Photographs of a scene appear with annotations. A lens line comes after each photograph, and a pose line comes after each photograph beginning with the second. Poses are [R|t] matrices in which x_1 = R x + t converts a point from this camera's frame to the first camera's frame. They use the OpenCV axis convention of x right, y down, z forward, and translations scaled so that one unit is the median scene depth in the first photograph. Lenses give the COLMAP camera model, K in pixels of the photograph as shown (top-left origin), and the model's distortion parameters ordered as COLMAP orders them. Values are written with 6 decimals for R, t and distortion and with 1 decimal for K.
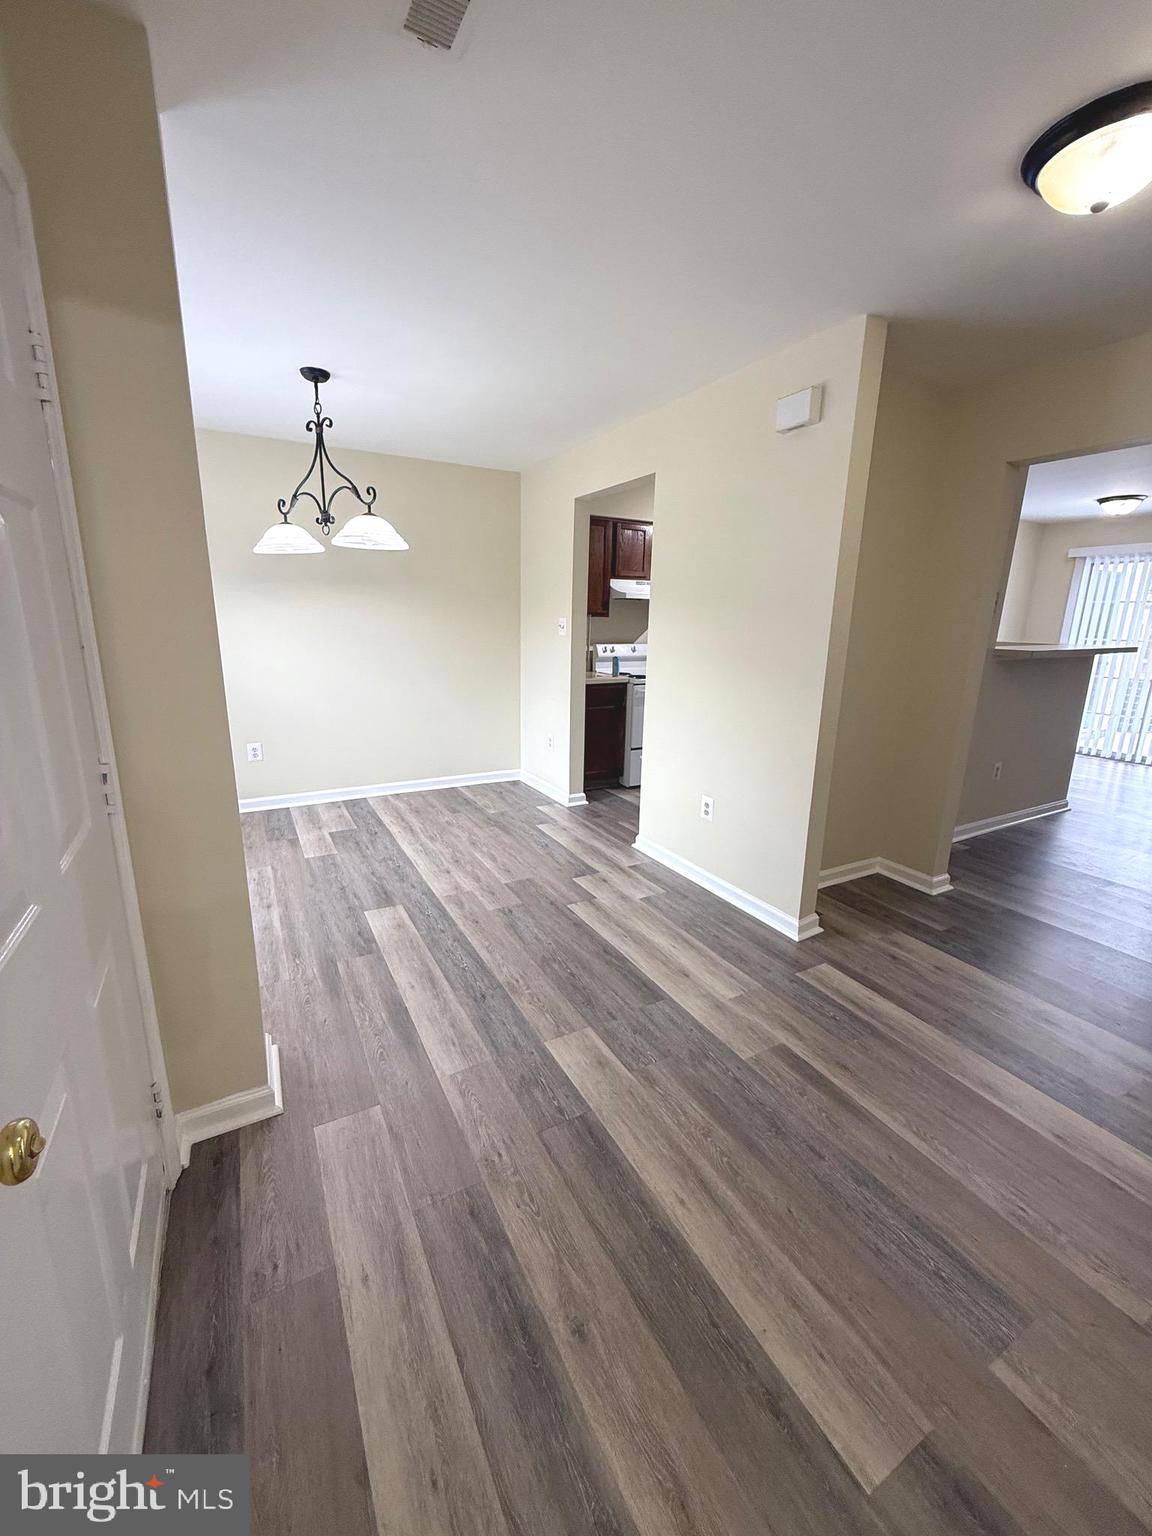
lens RADIAL K [[610.8, 0, 563.6], [0, 610.8, 763.4], [0, 0, 1]] dist [-0.001296, 0.000289]
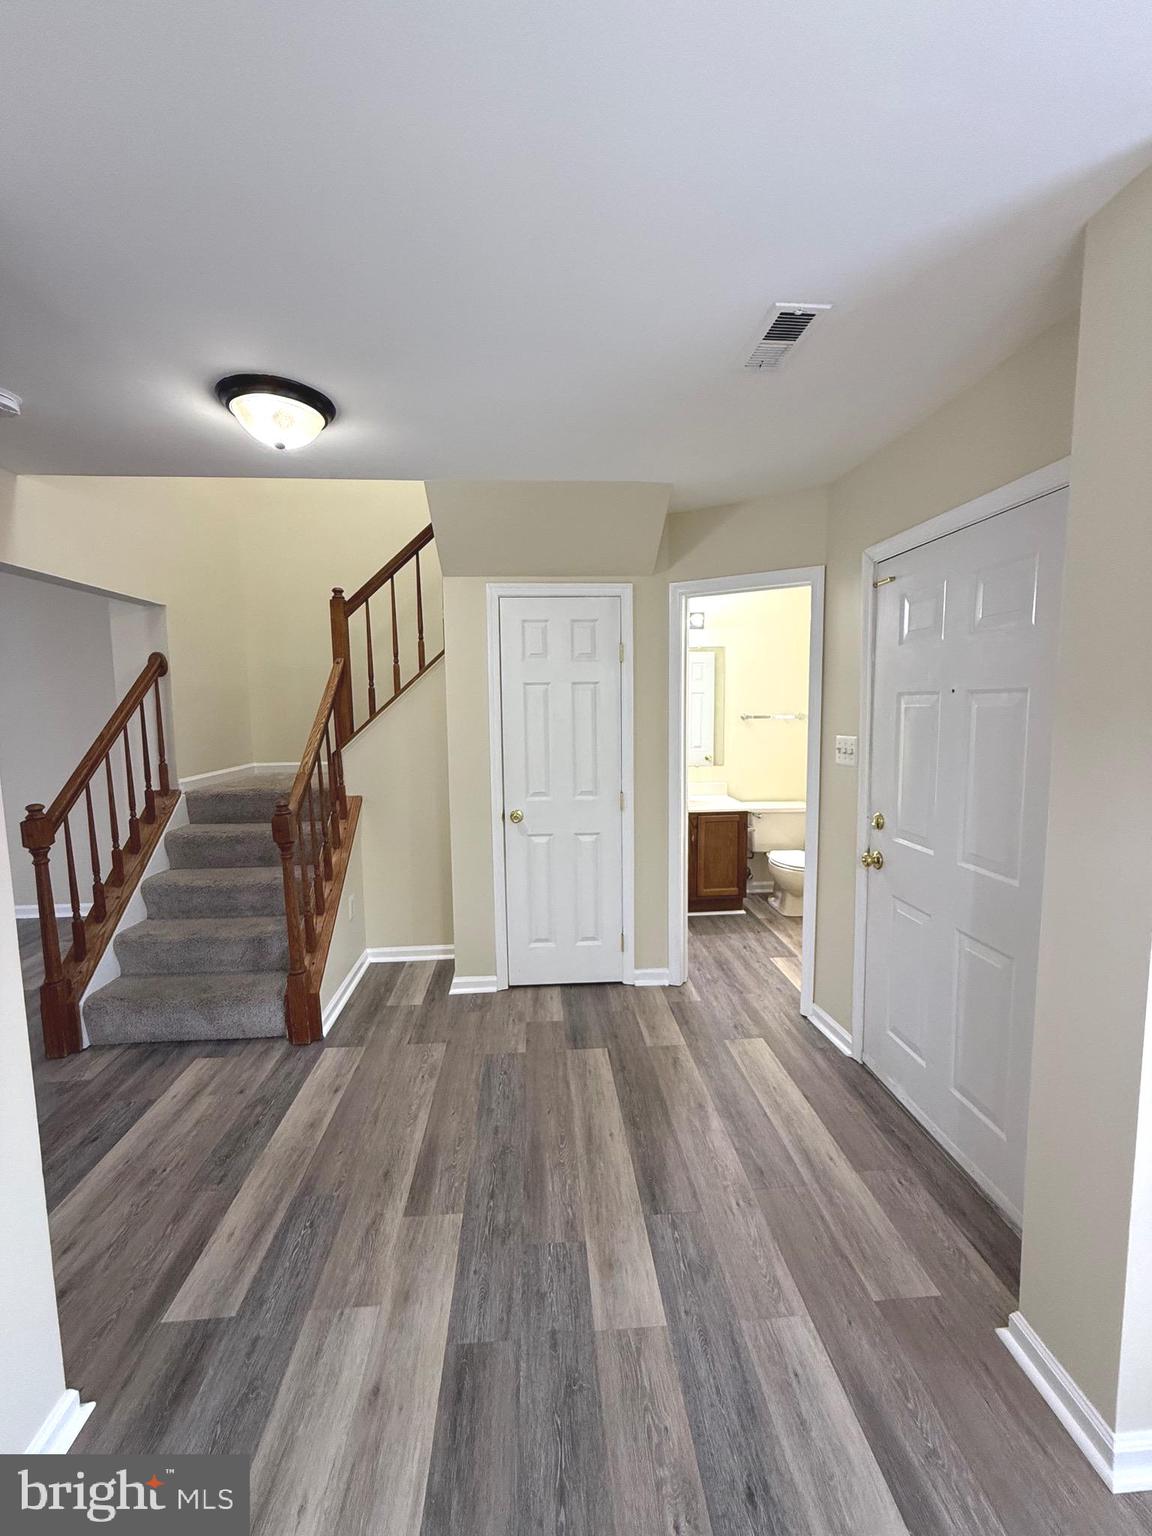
lens RADIAL K [[610.8, 0, 574.2], [0, 610.8, 761.2], [0, 0, 1]] dist [-0.001296, 0.000289]
pose [[-0.915164, -0.046207, 0.400424, -0.192445], [0.088641, 0.946019, 0.311754, -0.421855], [-0.393214, 0.320800, -0.861667, 1.451768]]
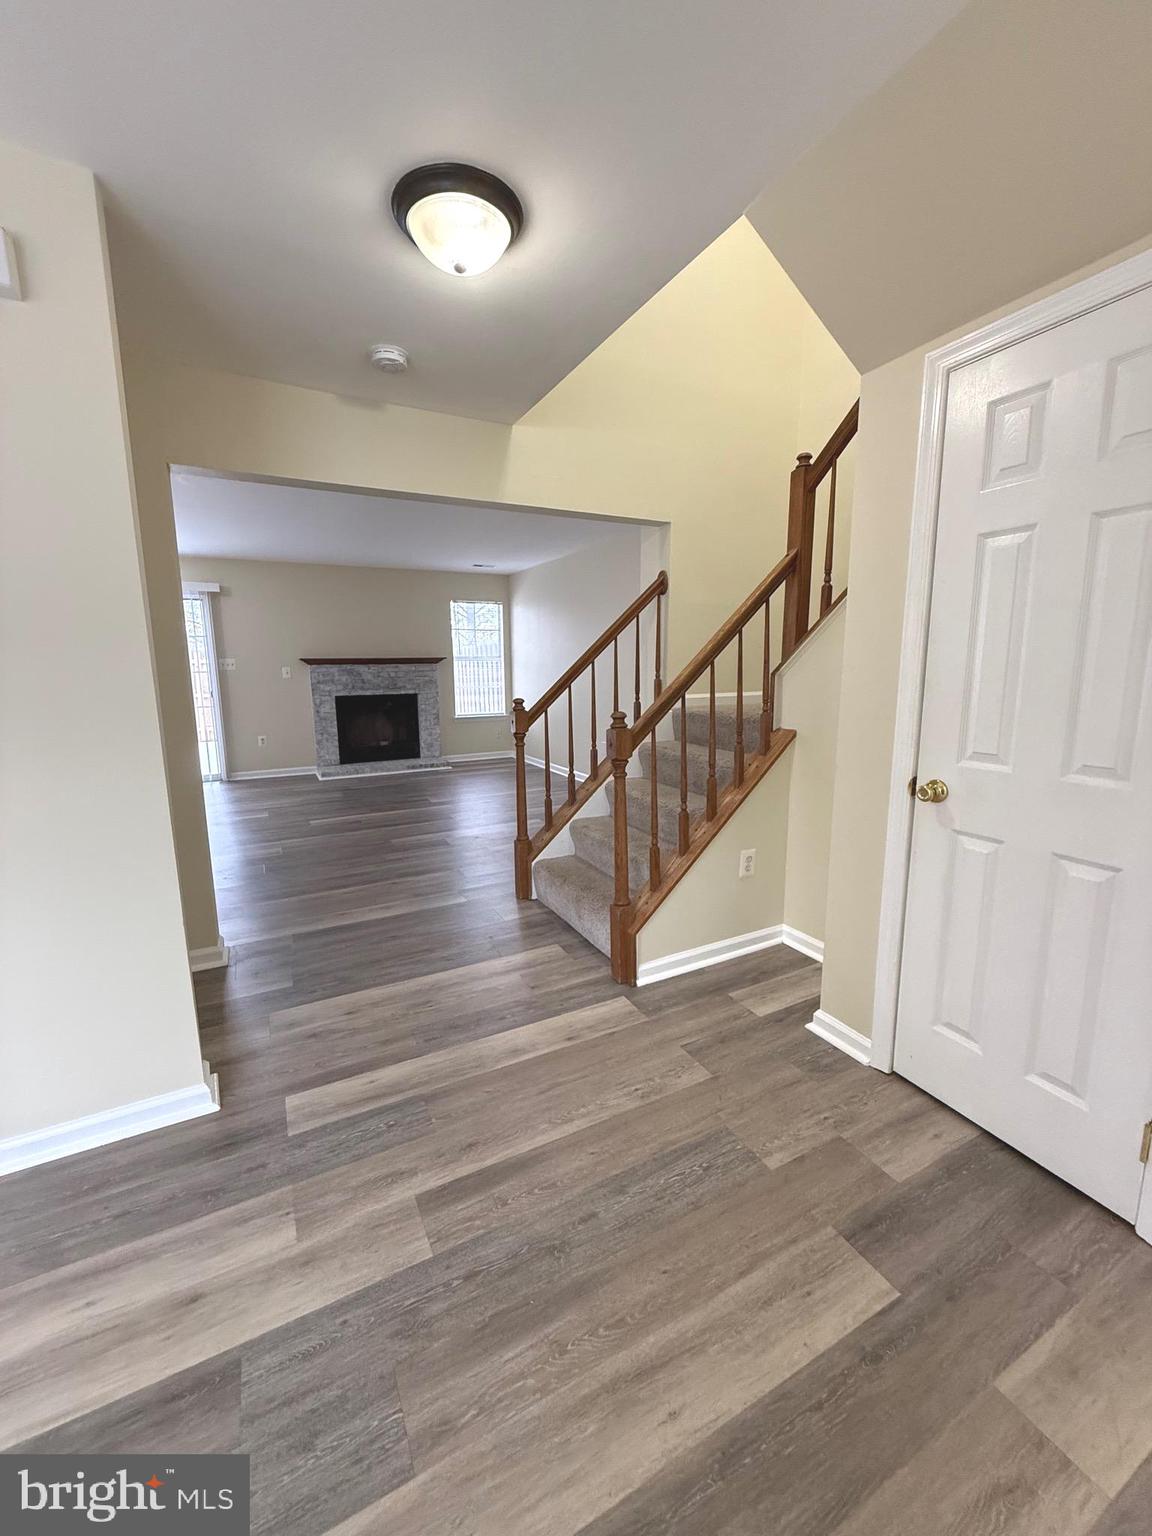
lens RADIAL K [[610.8, 0, 576.5], [0, 610.8, 764.1], [0, 0, 1]] dist [-0.001296, 0.000289]
pose [[0.006199, -0.182224, 0.983237, -0.272587], [0.244442, 0.953703, 0.175209, -0.123594], [-0.969644, 0.239258, 0.050455, 0.646109]]
